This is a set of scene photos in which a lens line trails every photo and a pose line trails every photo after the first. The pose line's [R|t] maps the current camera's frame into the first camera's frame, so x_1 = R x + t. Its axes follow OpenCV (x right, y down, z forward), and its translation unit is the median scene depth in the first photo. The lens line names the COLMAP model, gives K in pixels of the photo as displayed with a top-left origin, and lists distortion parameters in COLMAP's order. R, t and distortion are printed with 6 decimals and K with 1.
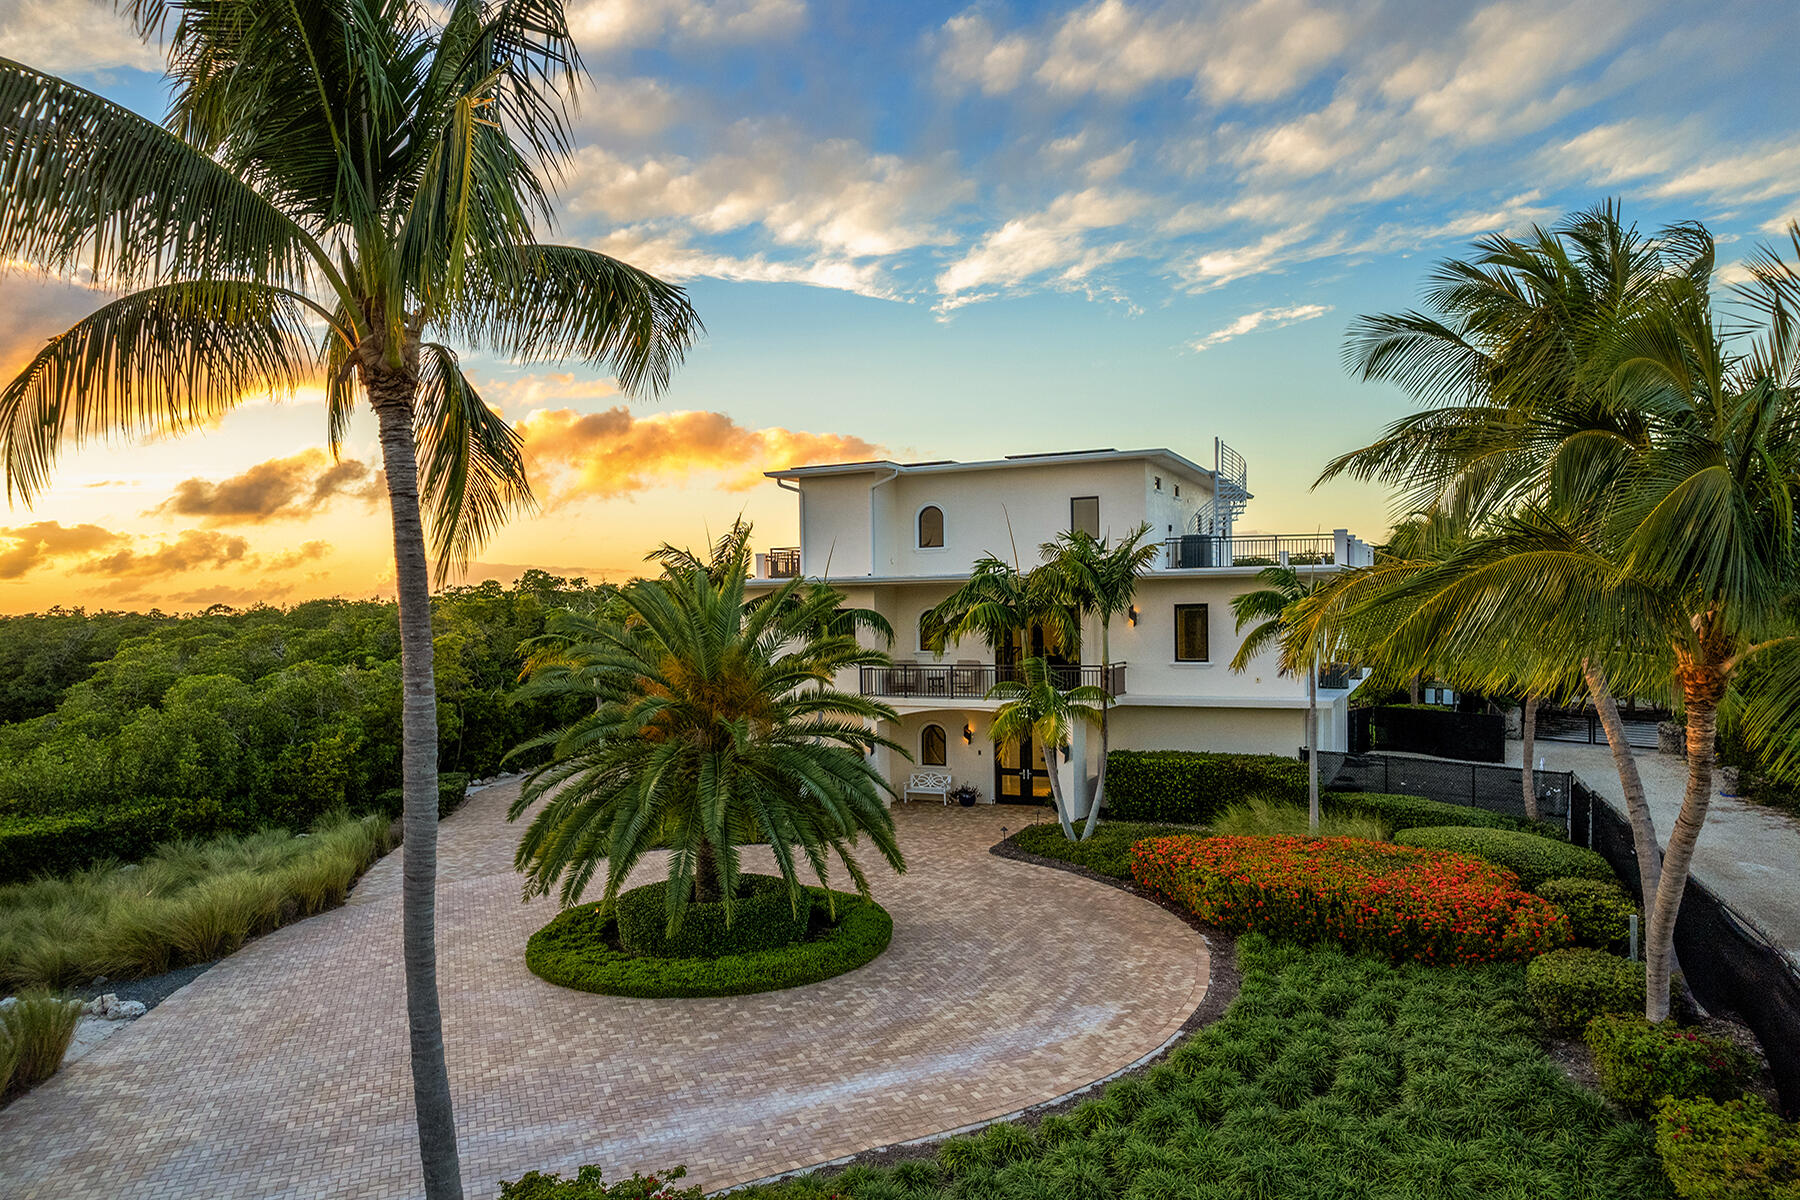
lens RADIAL K [[1190.1, 0, 913.2], [0, 1190.1, 638.6], [0, 0, 1]] dist [-0.075432, 0.073270]
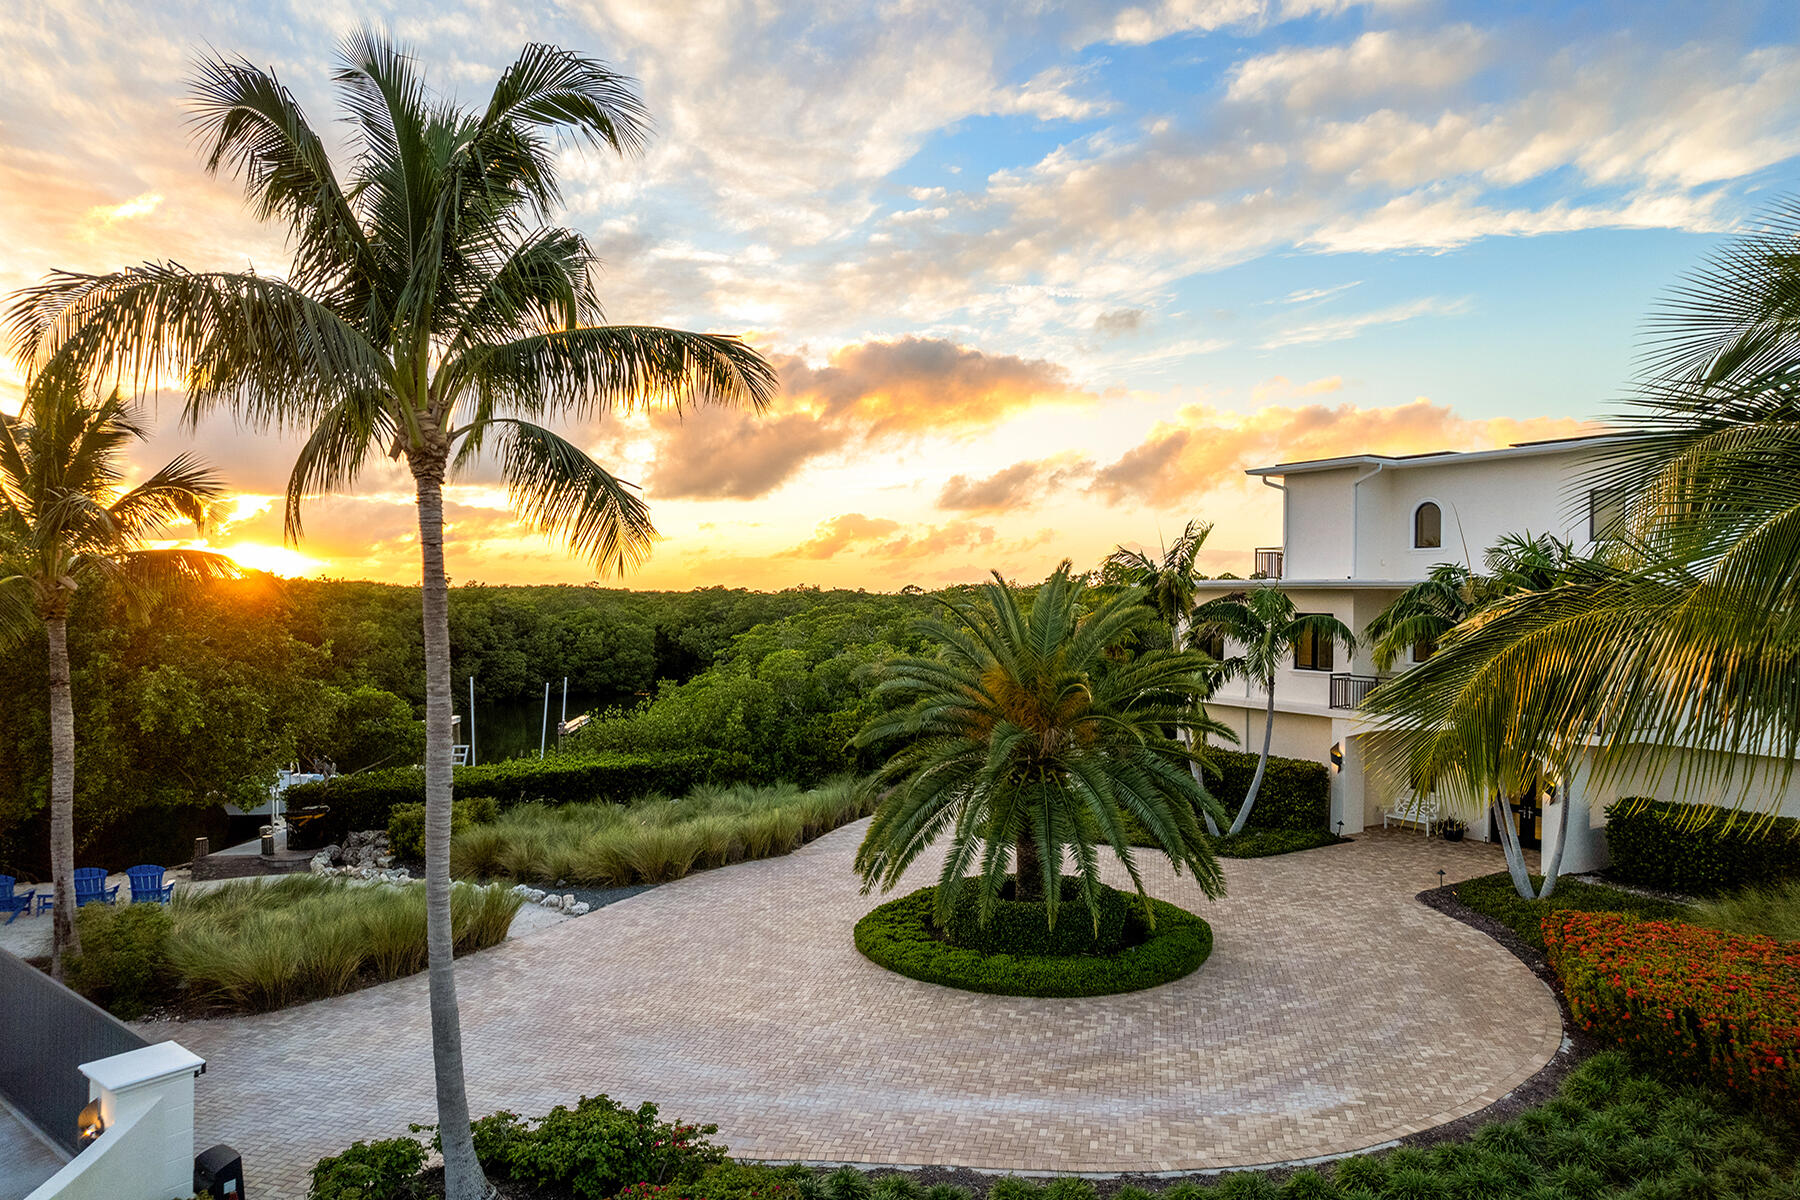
lens RADIAL K [[1180.0, 0, 904.7], [0, 1180.0, 597.7], [0, 0, 1]] dist [-0.080151, 0.079084]
pose [[0.837670, 0.025918, -0.545561, 0.268951], [-0.037993, 0.999219, -0.010866, -0.023375], [0.544853, 0.029830, 0.838001, 0.075278]]
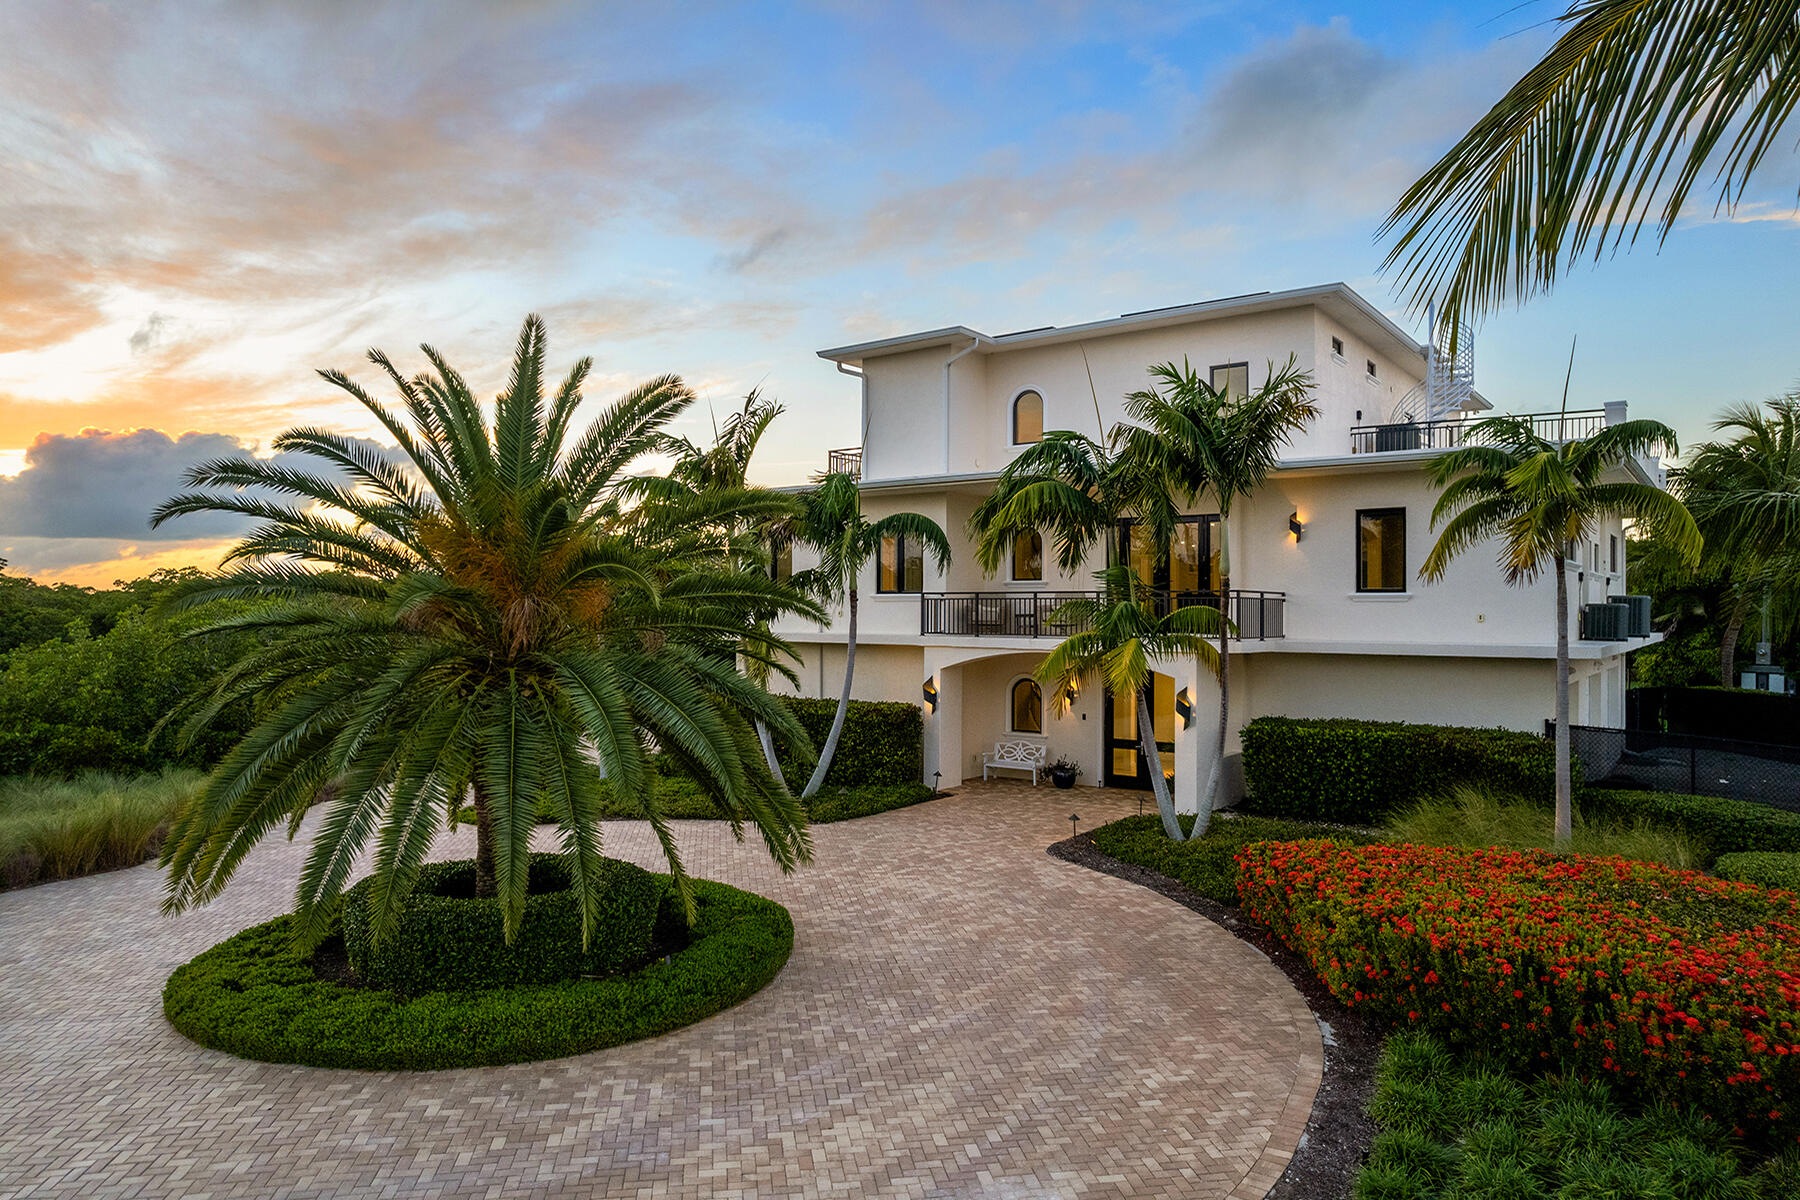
lens RADIAL K [[1180.0, 0, 904.7], [0, 1180.0, 597.7], [0, 0, 1]] dist [-0.080151, 0.079084]
pose [[0.978704, 0.017659, -0.204514, 0.151720], [-0.024010, 0.999302, -0.028614, 0.072304], [0.203866, 0.032914, 0.978445, 0.408438]]
